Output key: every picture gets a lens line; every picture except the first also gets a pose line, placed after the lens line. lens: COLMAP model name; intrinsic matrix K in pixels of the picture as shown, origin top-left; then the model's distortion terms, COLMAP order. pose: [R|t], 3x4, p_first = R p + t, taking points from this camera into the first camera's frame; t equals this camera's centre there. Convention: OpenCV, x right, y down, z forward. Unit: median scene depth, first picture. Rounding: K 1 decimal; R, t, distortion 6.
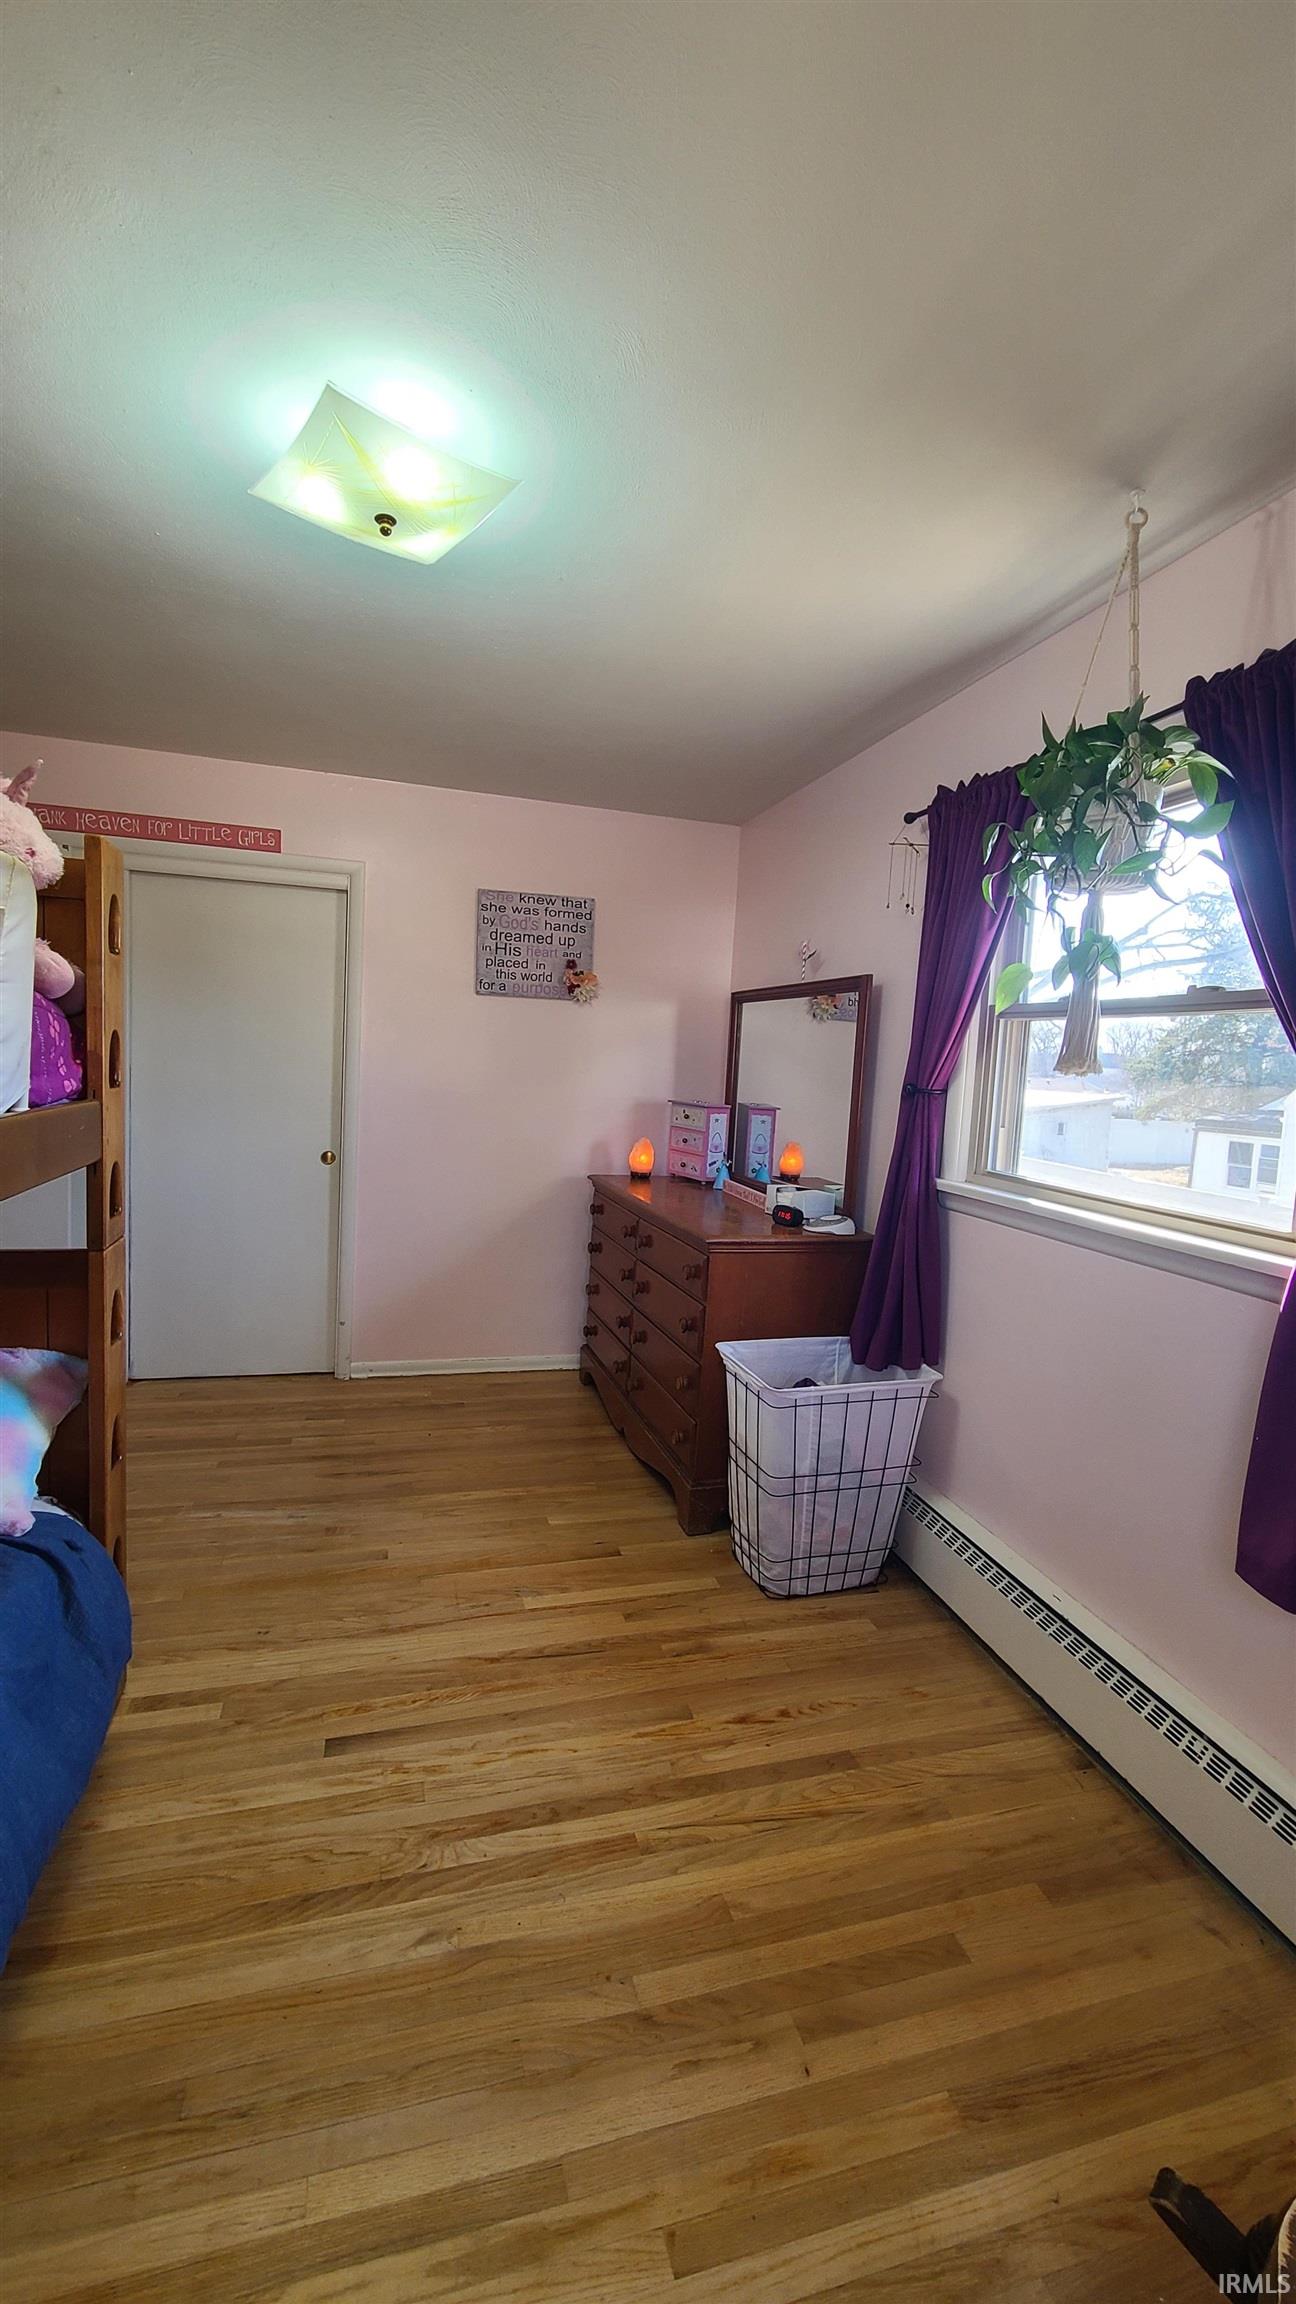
lens RADIAL K [[940.5, 0, 648.1], [0, 940.5, 1143.3], [0, 0, 1]] dist [-0.002152, -0.001093]
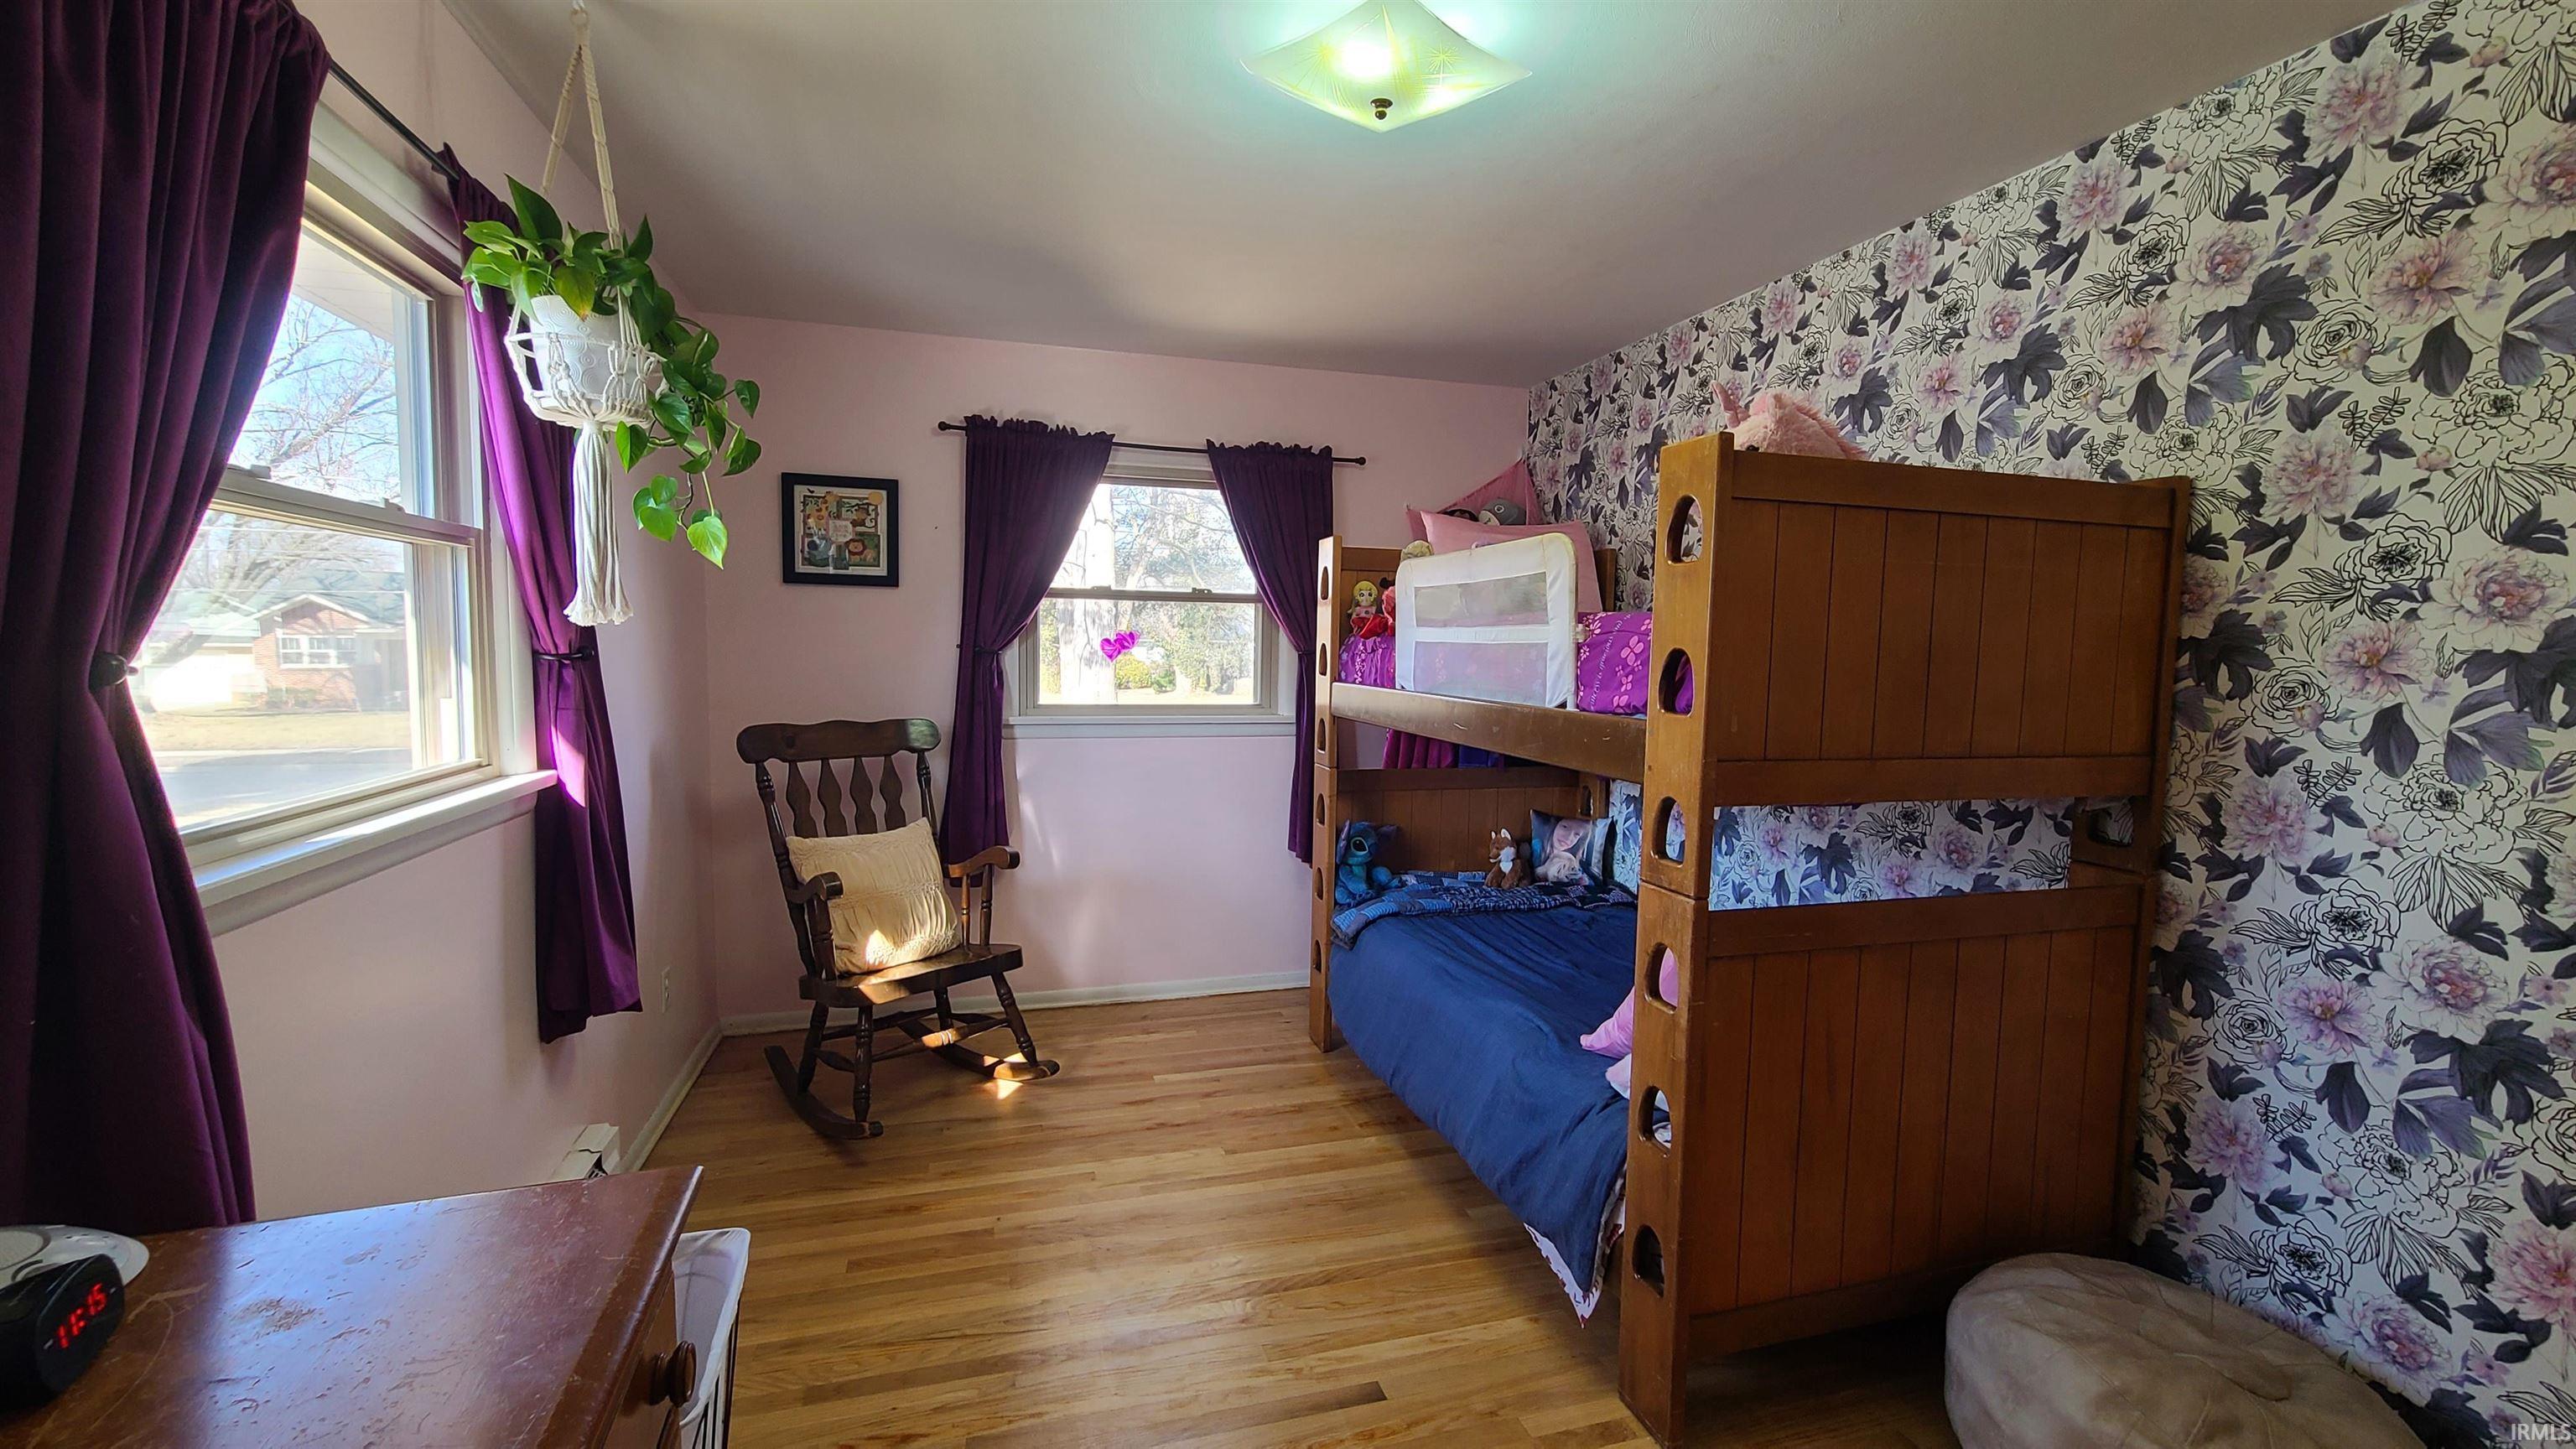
lens RADIAL K [[1051.5, 0, 1283.0], [0, 1051.5, 723.0], [0, 0, 1]] dist [-0.002152, -0.001093]
pose [[-0.997381, -0.069250, -0.020868, -0.169367], [-0.071749, 0.983709, 0.164832, -0.177111], [0.009113, 0.165898, -0.986101, 1.864164]]
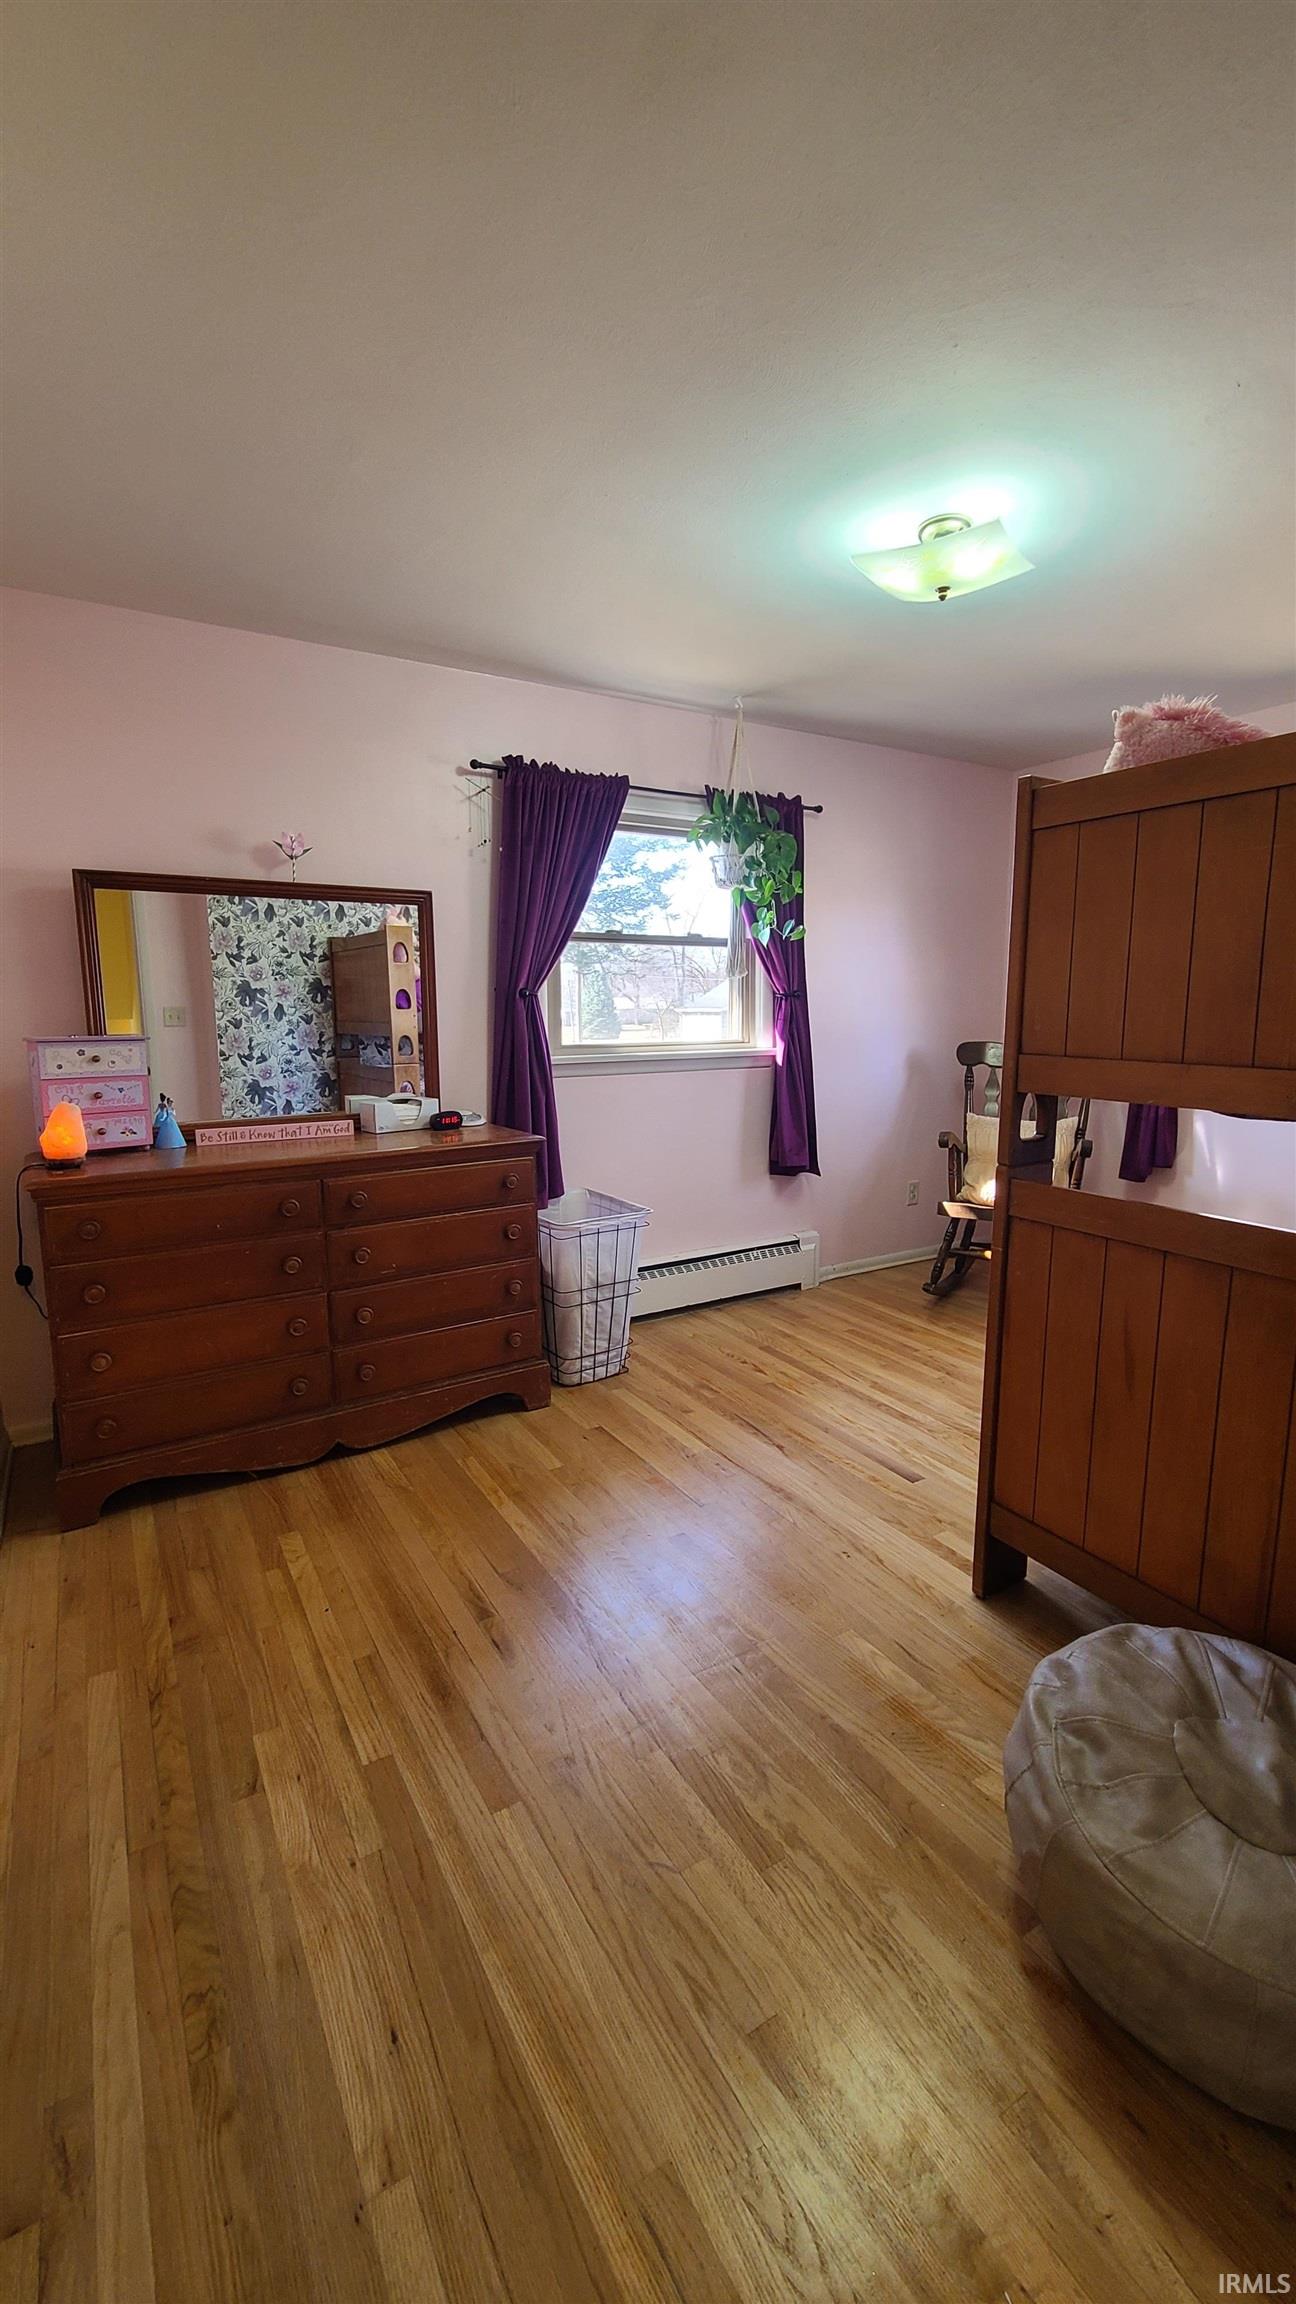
lens RADIAL K [[940.5, 0, 653.0], [0, 940.5, 1144.5], [0, 0, 1]] dist [-0.002152, -0.001093]
pose [[-0.265040, -0.194999, 0.944314, -1.410597], [0.074542, 0.972263, 0.221692, -0.174971], [-0.961352, 0.129148, -0.243153, 1.598808]]
